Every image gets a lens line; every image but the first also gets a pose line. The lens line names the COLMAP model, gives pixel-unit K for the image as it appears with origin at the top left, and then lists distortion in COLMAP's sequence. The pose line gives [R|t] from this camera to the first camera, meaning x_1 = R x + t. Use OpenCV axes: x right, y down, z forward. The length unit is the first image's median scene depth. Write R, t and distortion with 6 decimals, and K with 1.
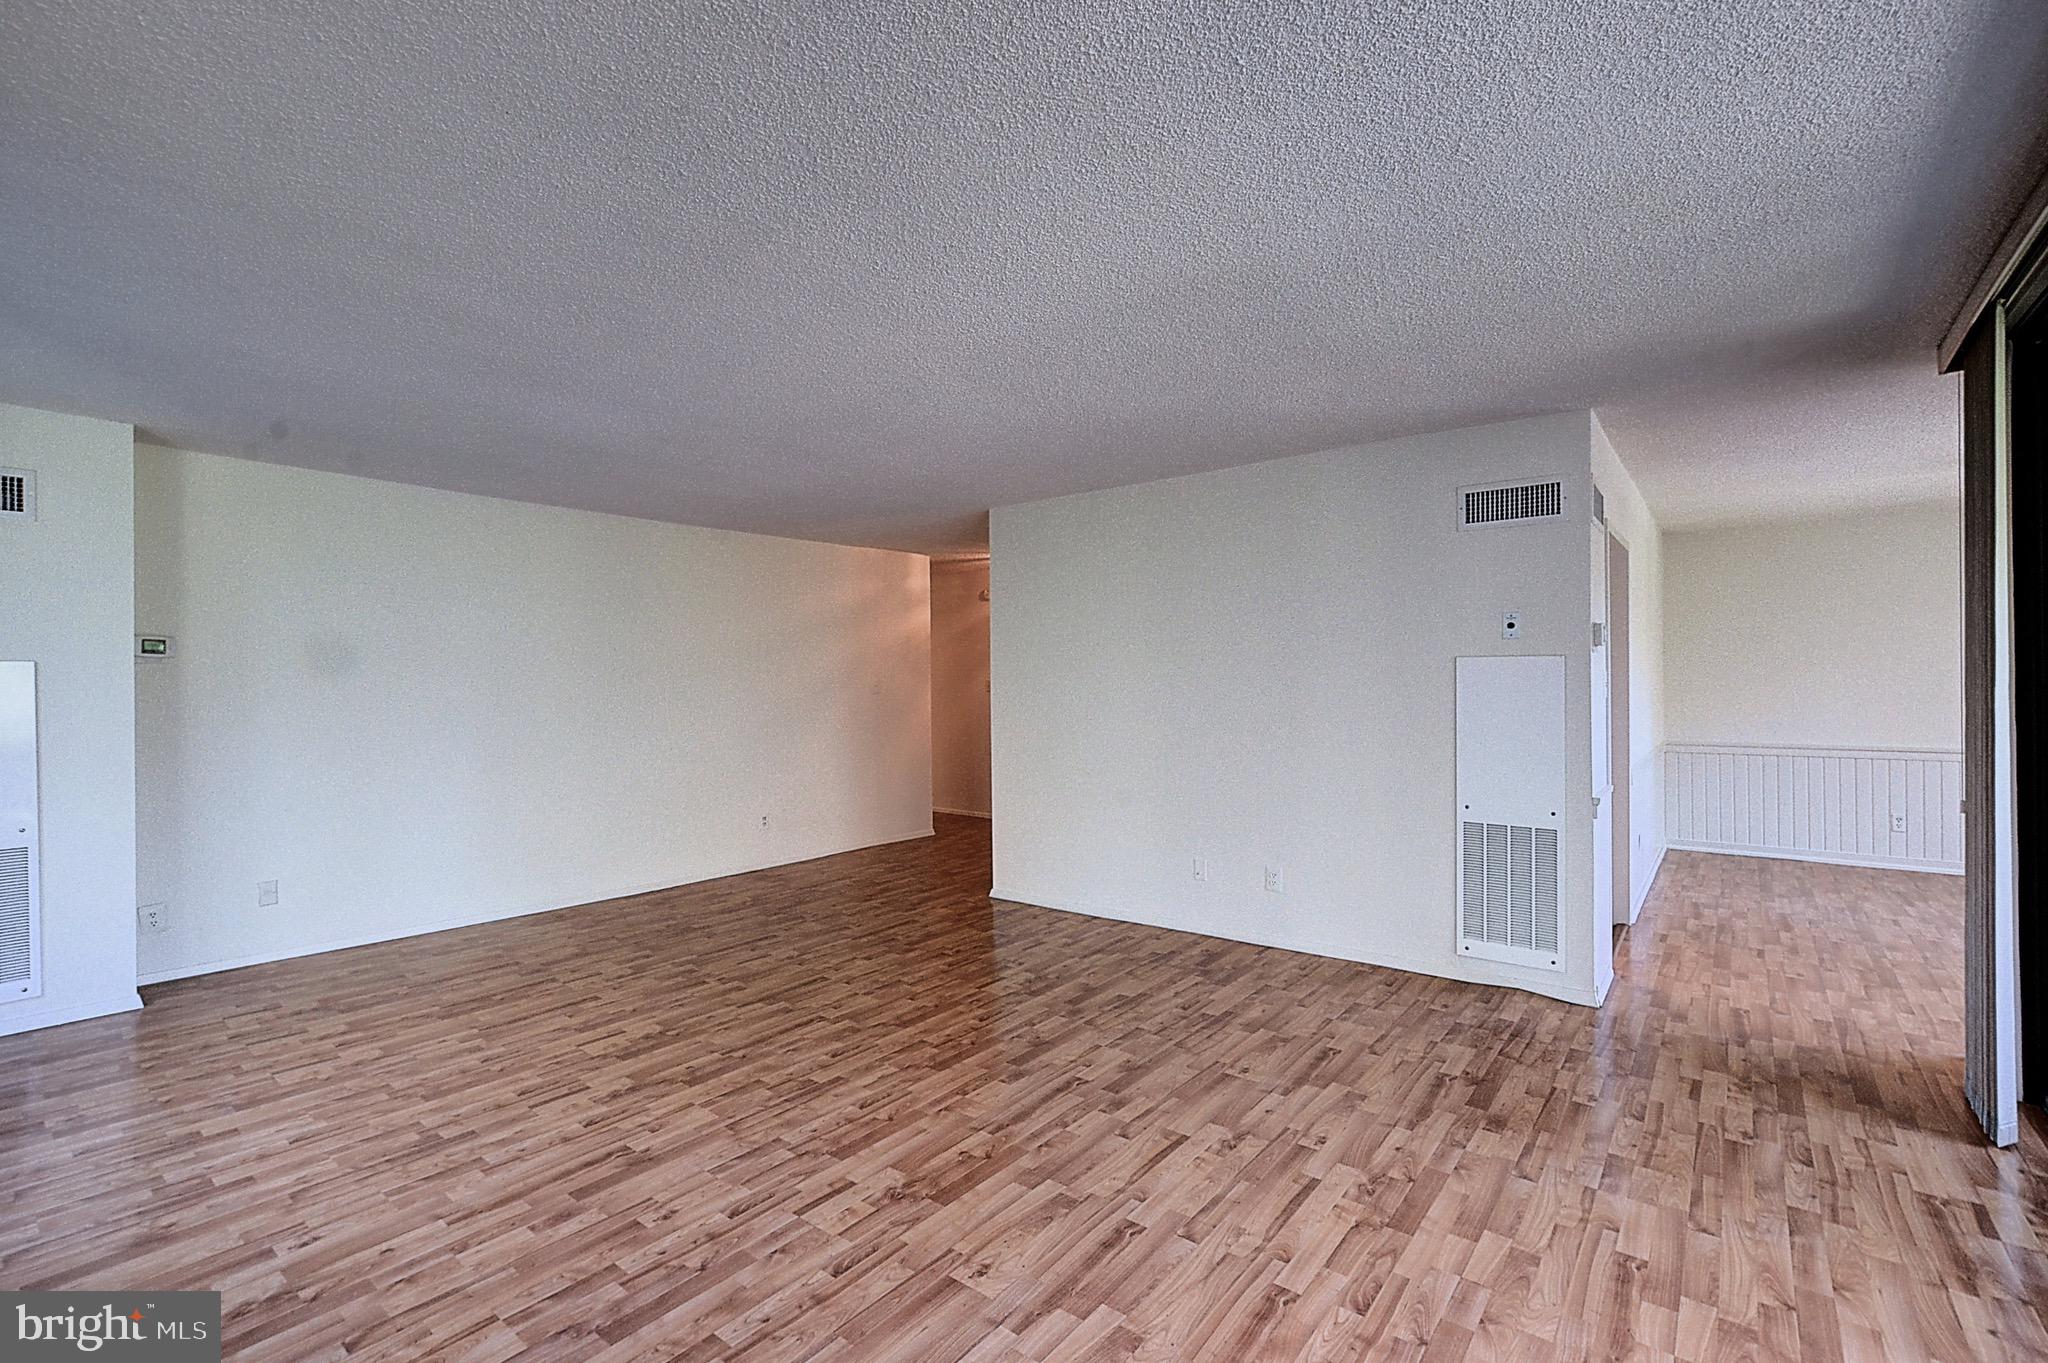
lens RADIAL K [[908.9, 0, 1016.1], [0, 908.9, 686.4], [0, 0, 1]] dist [-0.013641, 0.000715]
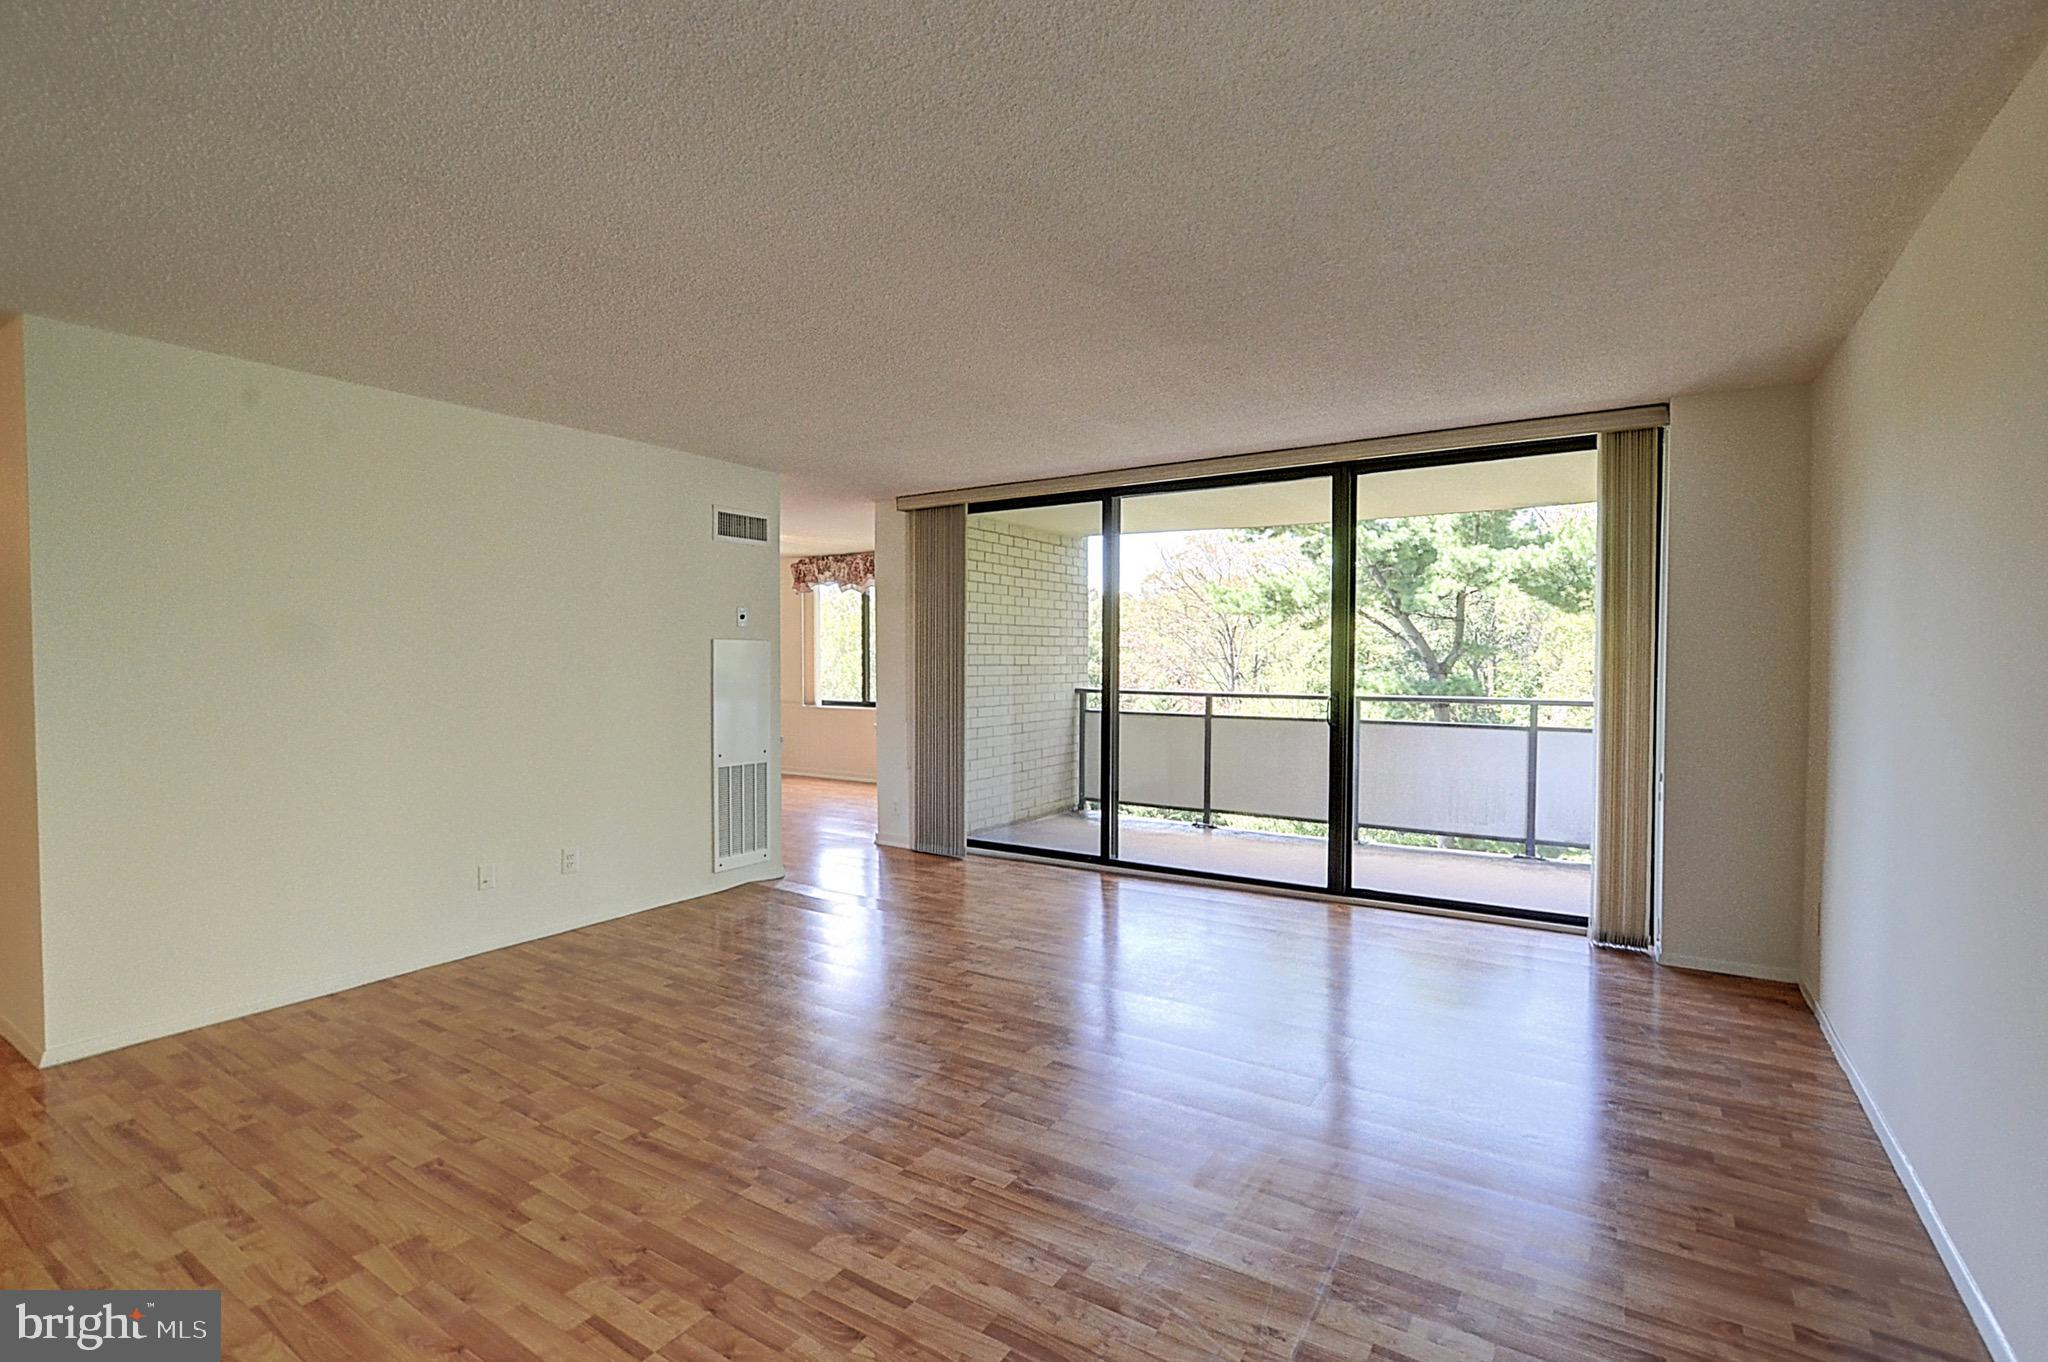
lens RADIAL K [[951.9, 0, 1016.0], [0, 951.9, 655.4], [0, 0, 1]] dist [0.000778, -0.000123]
pose [[-0.104610, 0.010292, 0.994460, -1.013313], [0.003269, 0.999945, -0.010005, 0.006432], [-0.994508, 0.002205, -0.104638, 0.818369]]
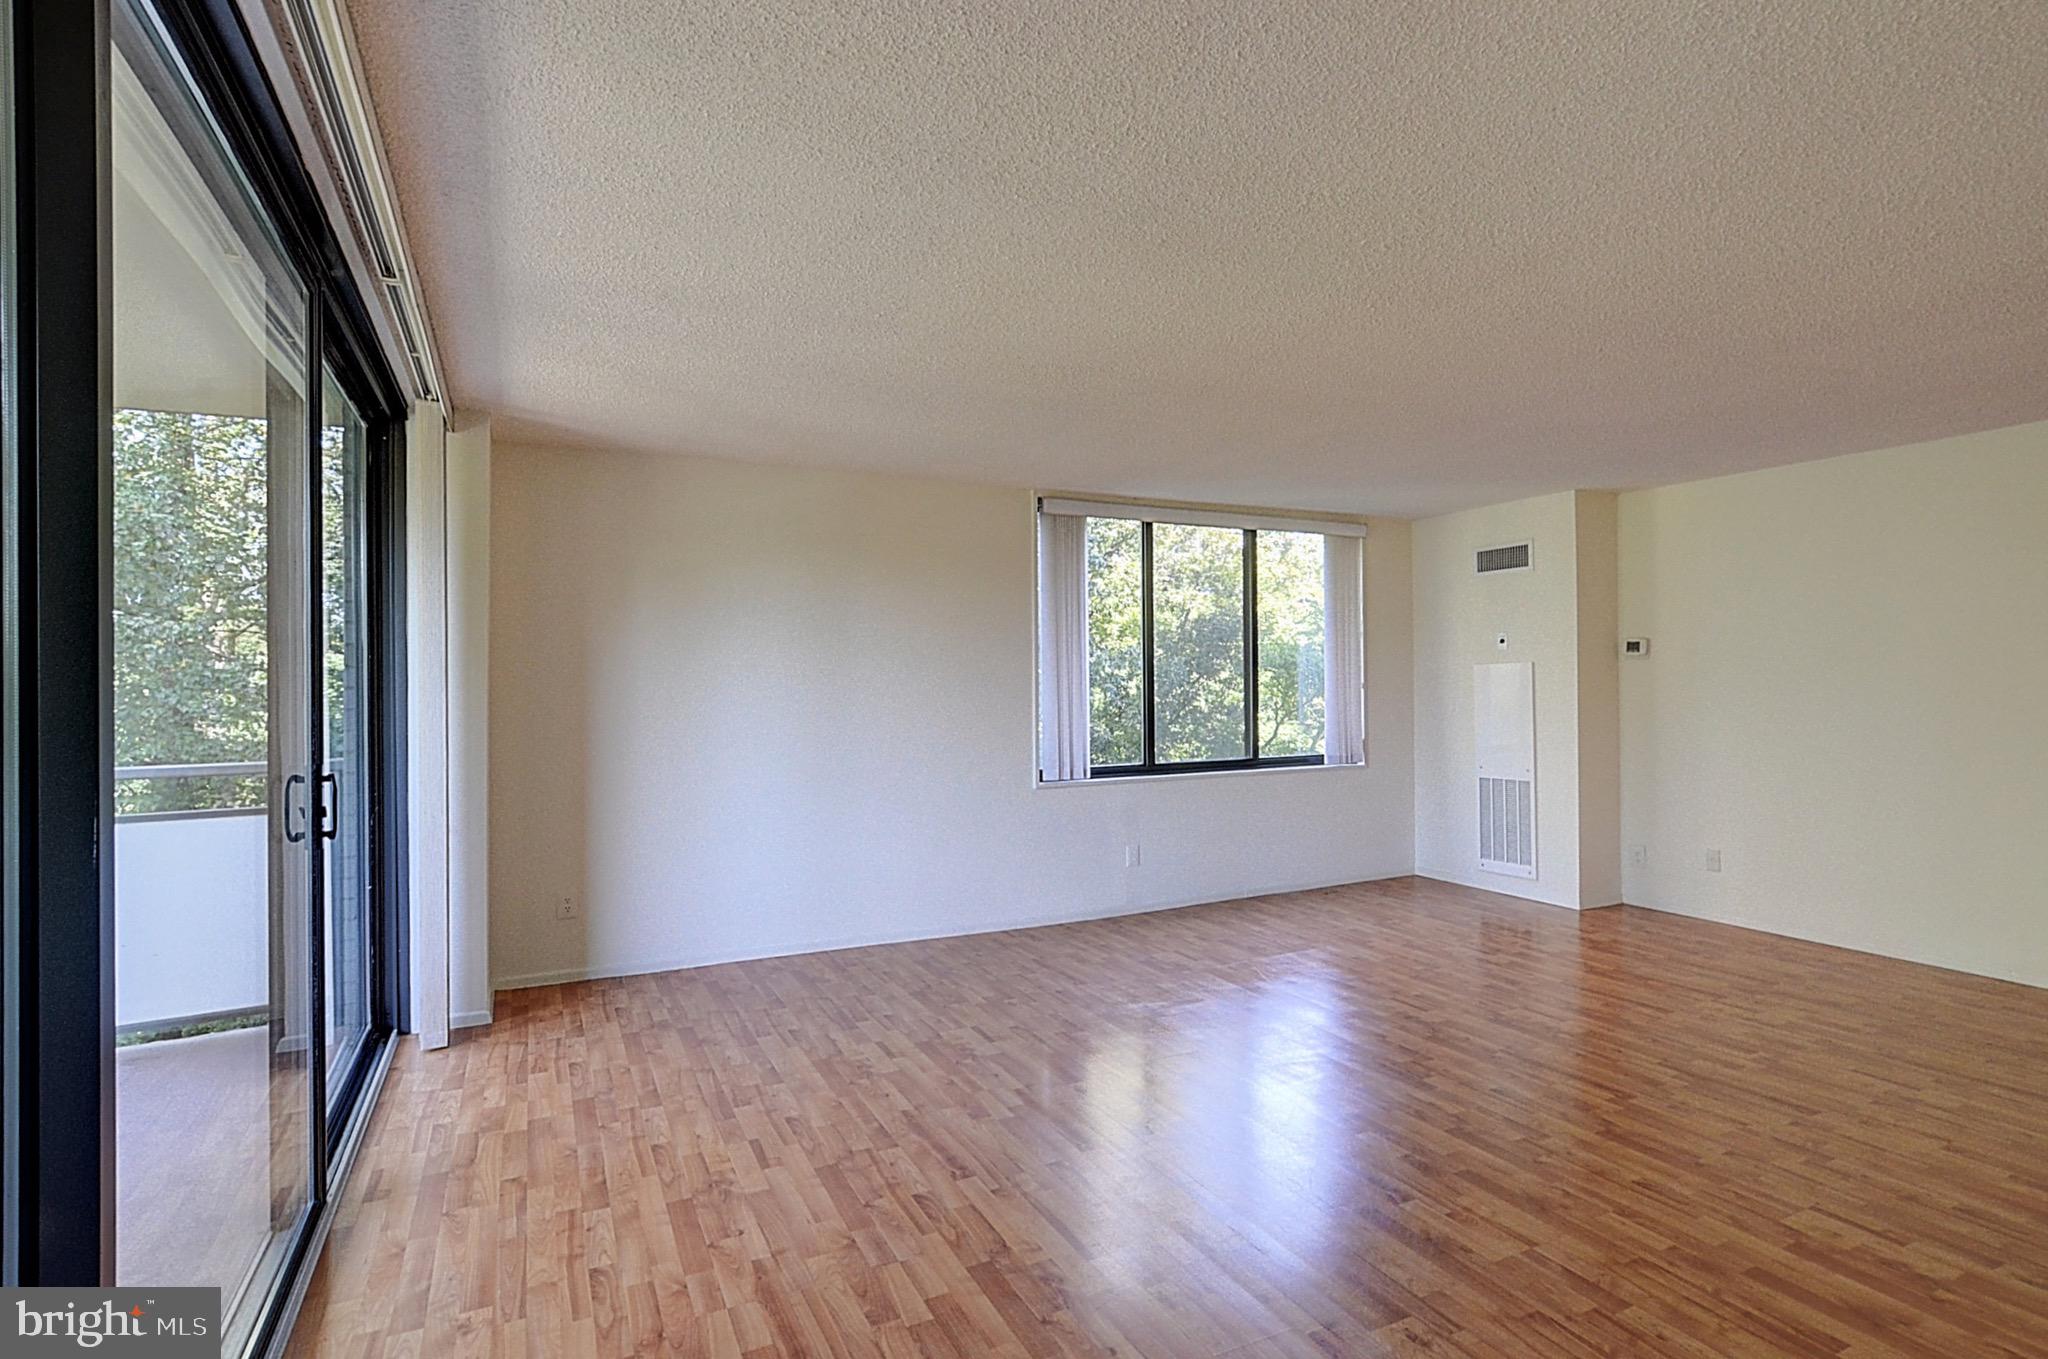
lens RADIAL K [[990.2, 0, 1000.7], [0, 990.2, 686.0], [0, 0, 1]] dist [-0.000579, -0.000032]
pose [[-0.433974, 0.010319, -0.900866, 0.840060], [0.011021, 0.999920, 0.006145, -0.007203], [0.900858, -0.007262, -0.434053, 0.921751]]
